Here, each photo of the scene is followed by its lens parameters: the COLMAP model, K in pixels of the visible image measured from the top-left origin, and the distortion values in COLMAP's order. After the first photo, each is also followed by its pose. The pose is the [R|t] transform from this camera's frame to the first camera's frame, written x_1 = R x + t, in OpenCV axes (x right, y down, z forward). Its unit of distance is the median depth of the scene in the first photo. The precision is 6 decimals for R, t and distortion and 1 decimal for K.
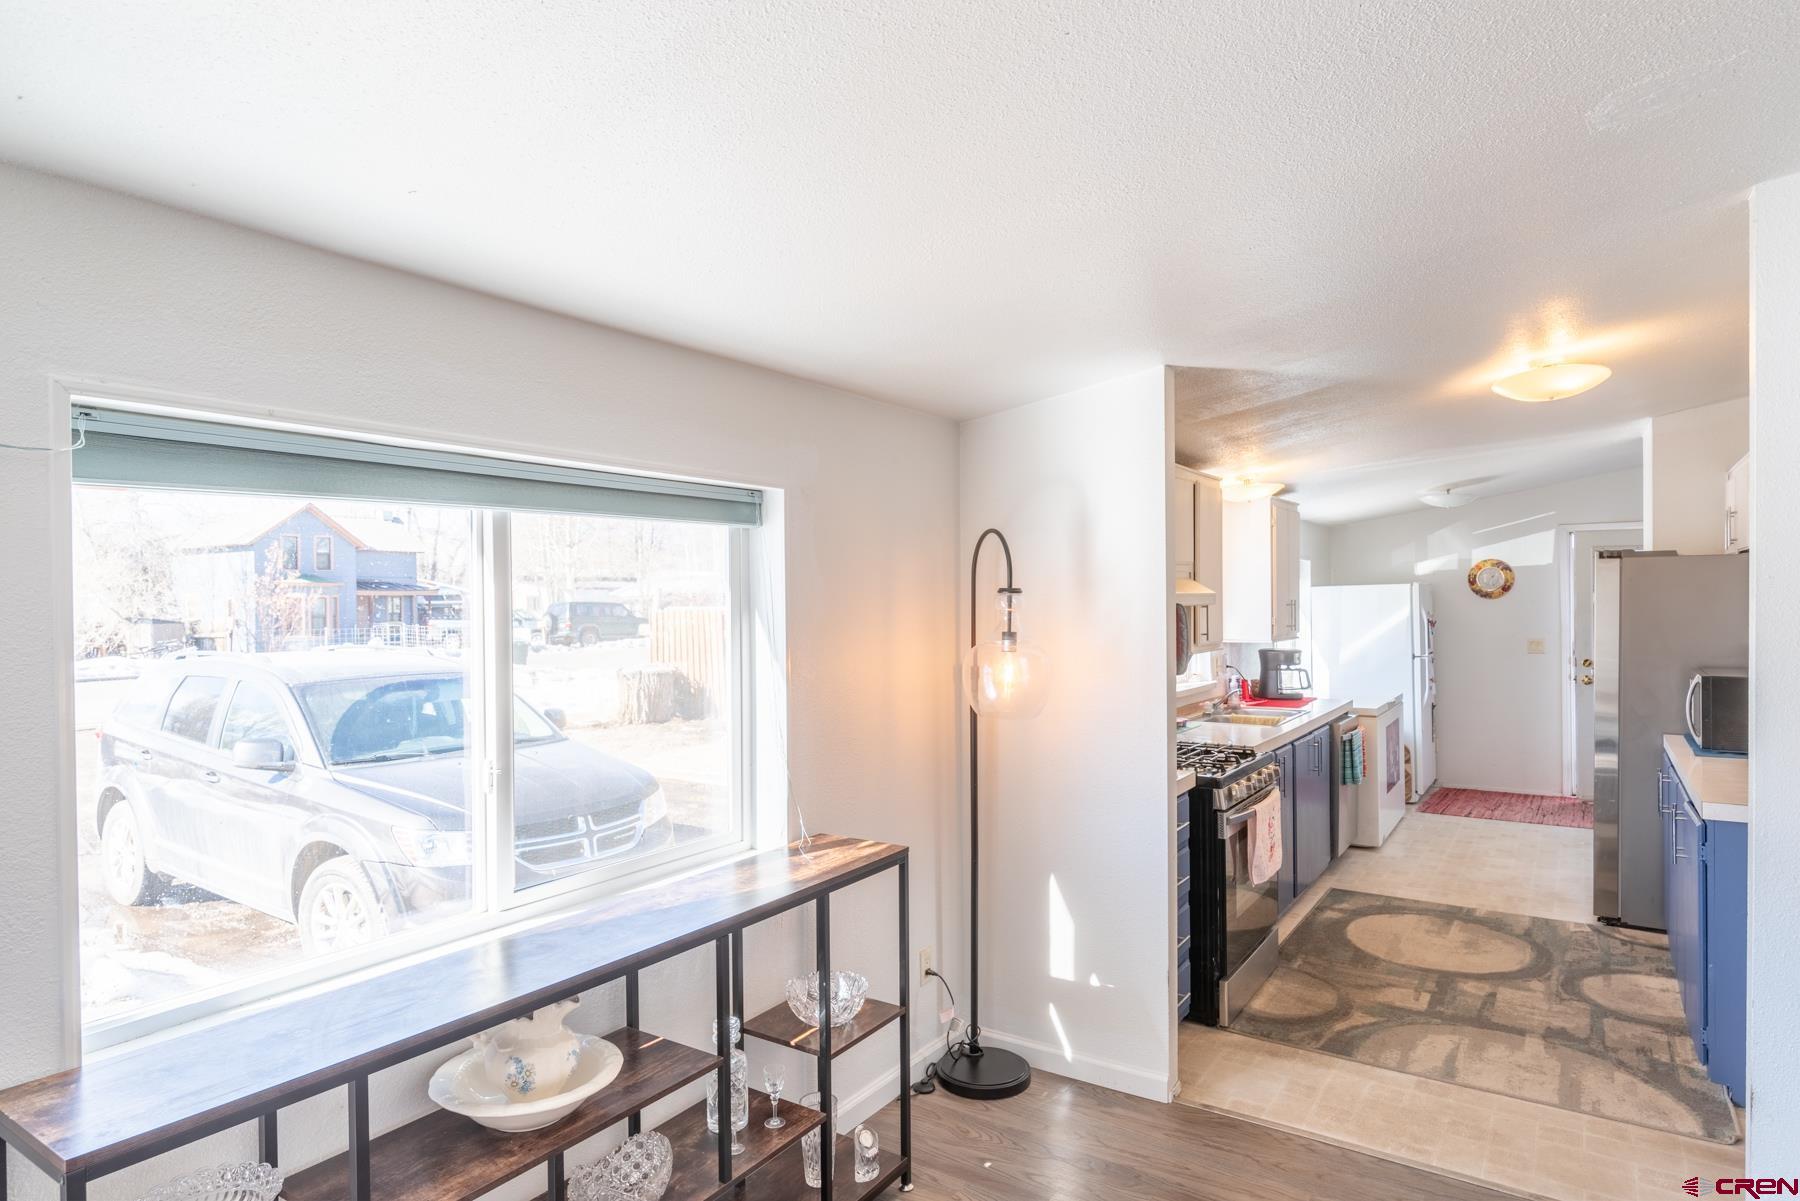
lens RADIAL K [[1021.3, 0, 900.0], [0, 1021.3, 600.5], [0, 0, 1]] dist [0.000178, 0.000005]
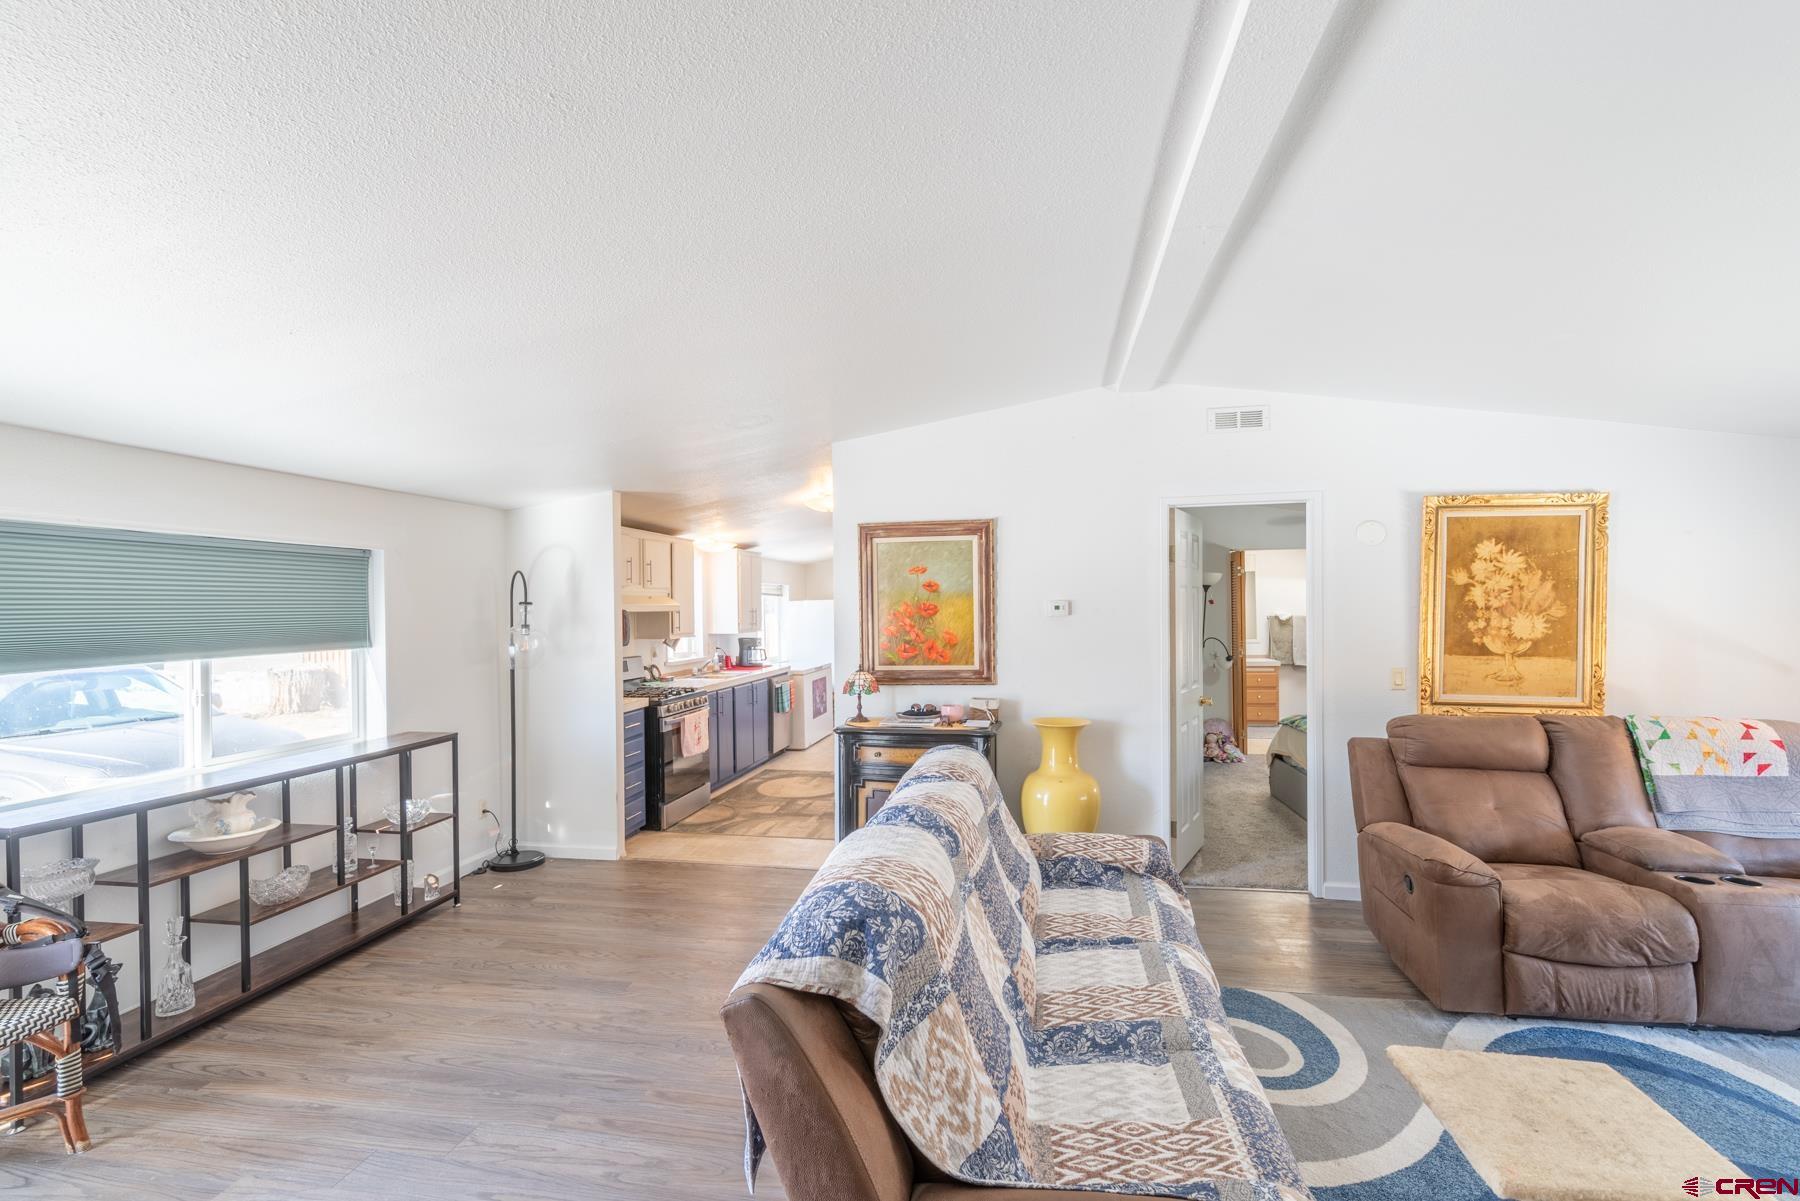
lens RADIAL K [[776.5, 0, 900.0], [0, 776.5, 600.5], [0, 0, 1]] dist [-0.002132, 0.004051]
pose [[0.915186, 0.002080, 0.403027, 0.148158], [0.003471, 0.999909, -0.013043, 0.005901], [-0.403017, 0.013336, 0.915095, -0.582660]]
